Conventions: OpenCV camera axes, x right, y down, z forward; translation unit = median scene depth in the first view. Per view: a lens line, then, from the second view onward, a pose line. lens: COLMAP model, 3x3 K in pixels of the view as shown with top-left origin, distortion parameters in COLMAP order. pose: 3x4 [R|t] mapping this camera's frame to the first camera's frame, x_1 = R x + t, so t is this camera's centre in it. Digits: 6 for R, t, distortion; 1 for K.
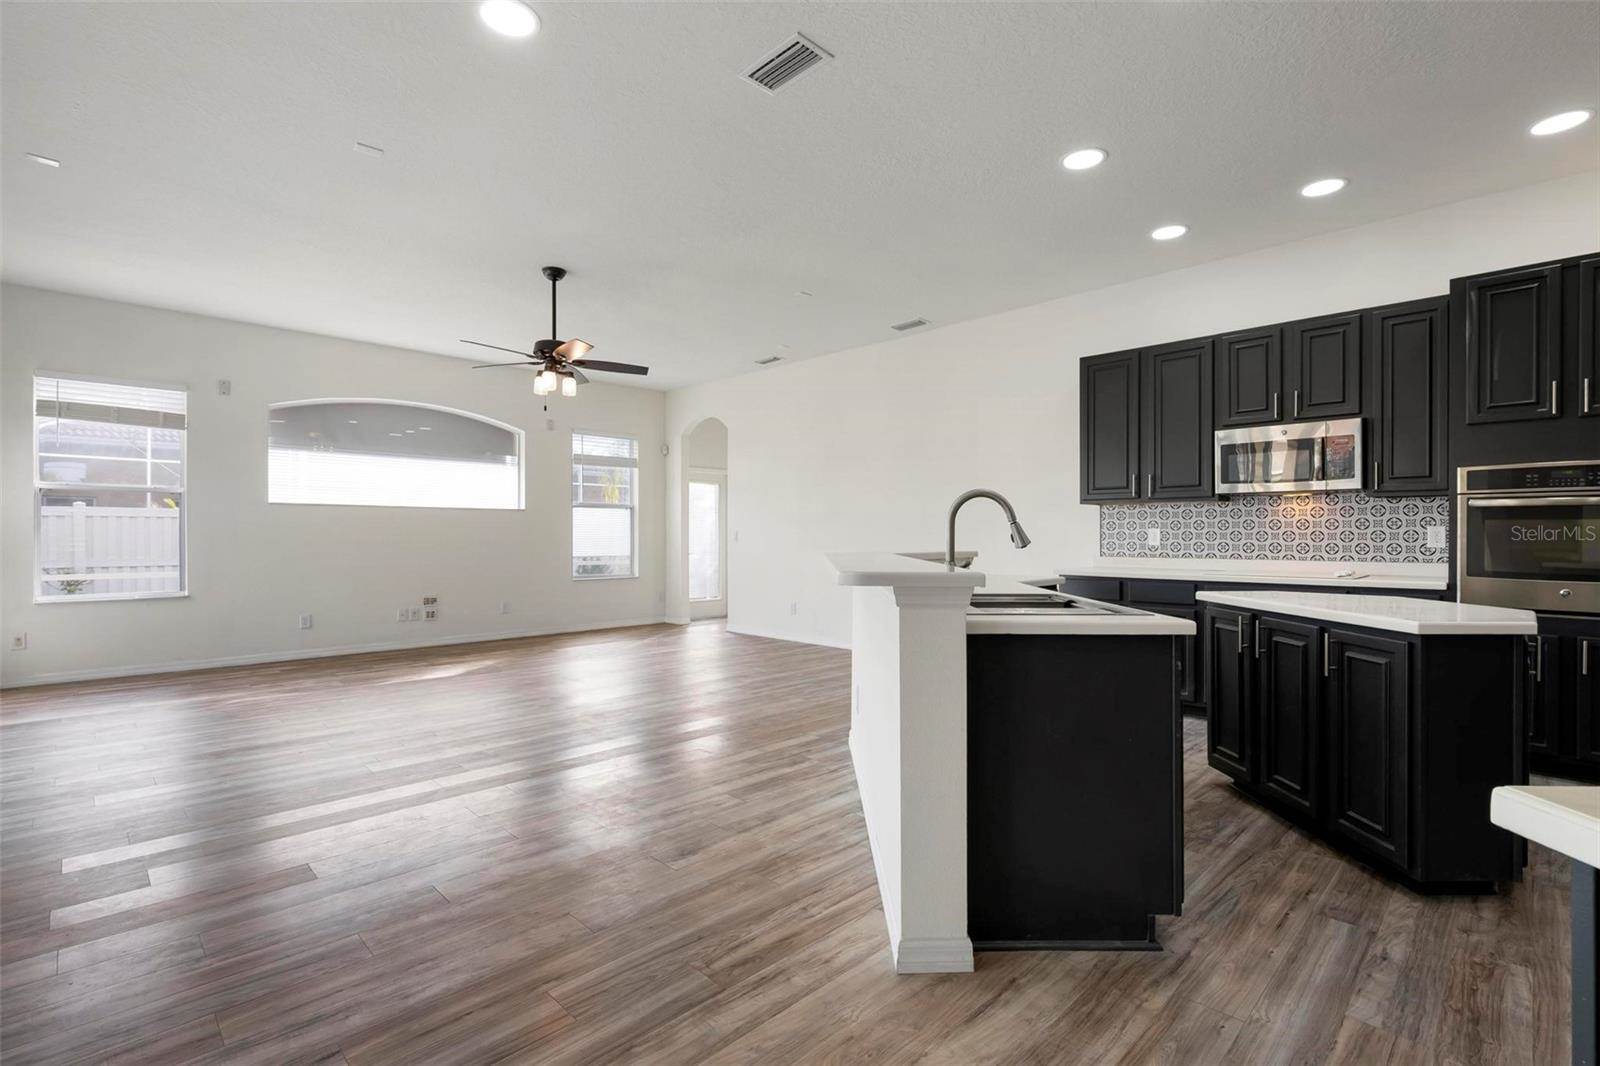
lens RADIAL K [[729.5, 0, 804.7], [0, 729.5, 536.9], [0, 0, 1]] dist [-0.001261, 0.000428]
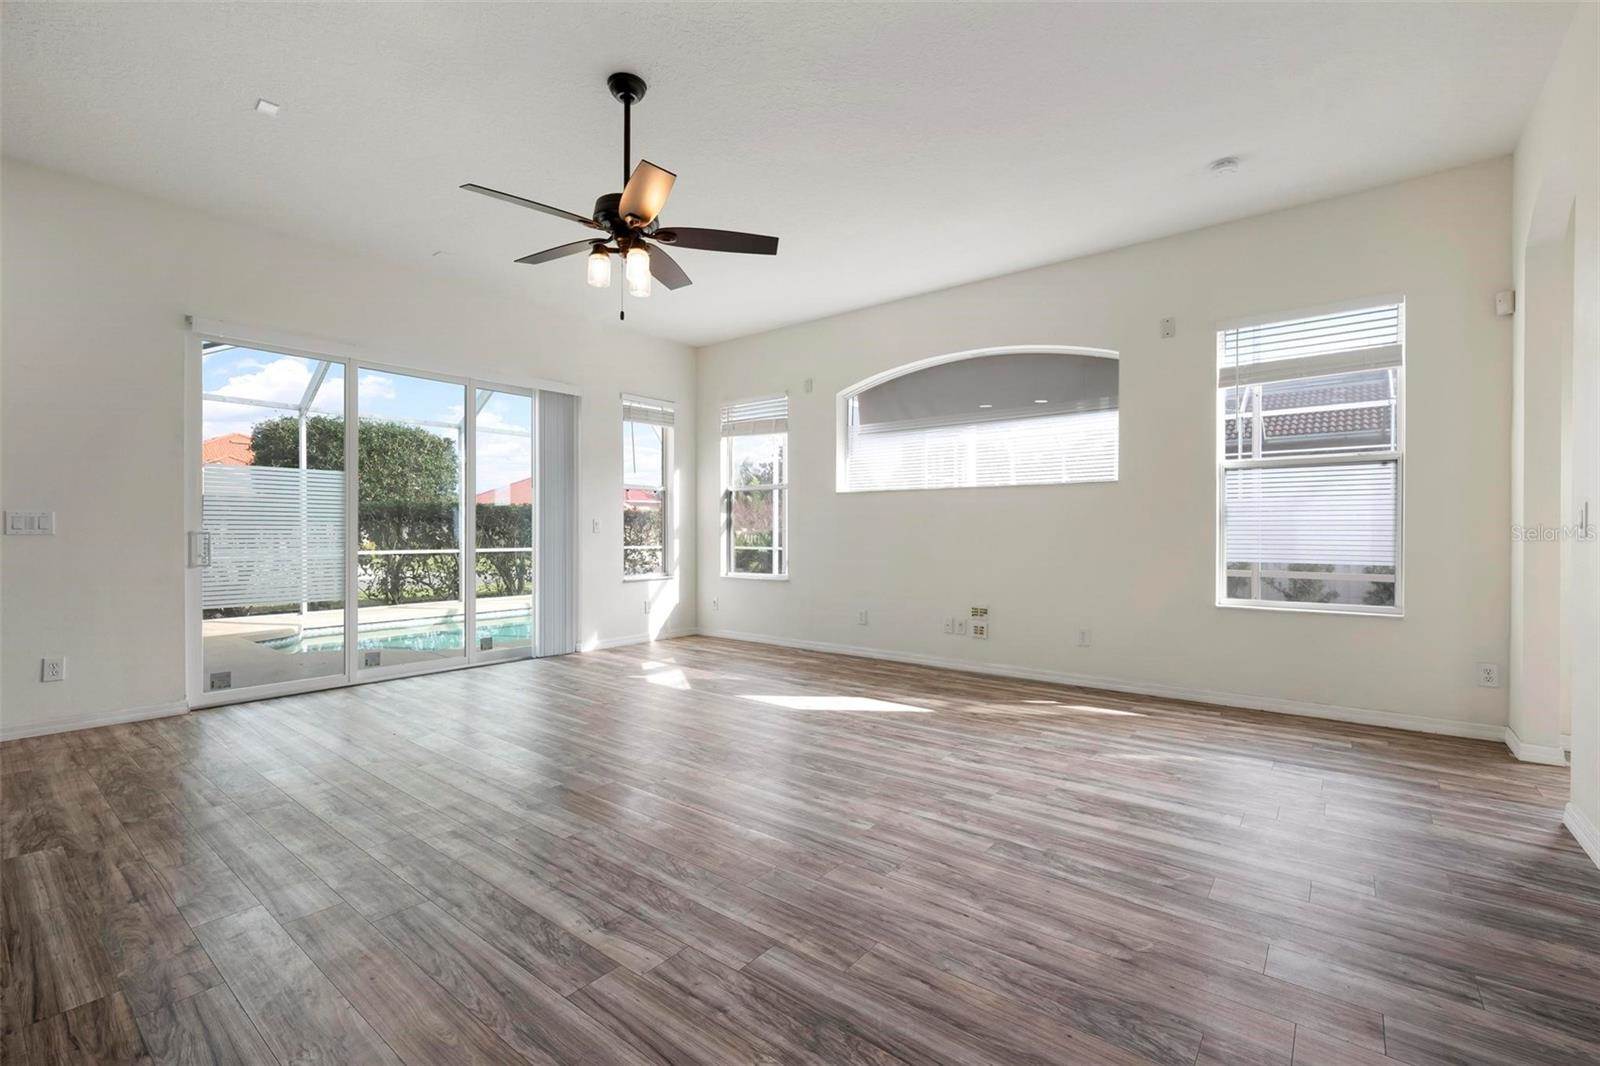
lens RADIAL K [[691.0, 0, 804.3], [0, 691.0, 537.9], [0, 0, 1]] dist [-0.004649, 0.001331]
pose [[0.117626, 0.008885, -0.993018, 0.258377], [-0.000134, 0.999960, 0.008932, 0.008350], [0.993058, -0.000917, 0.117622, 1.119074]]
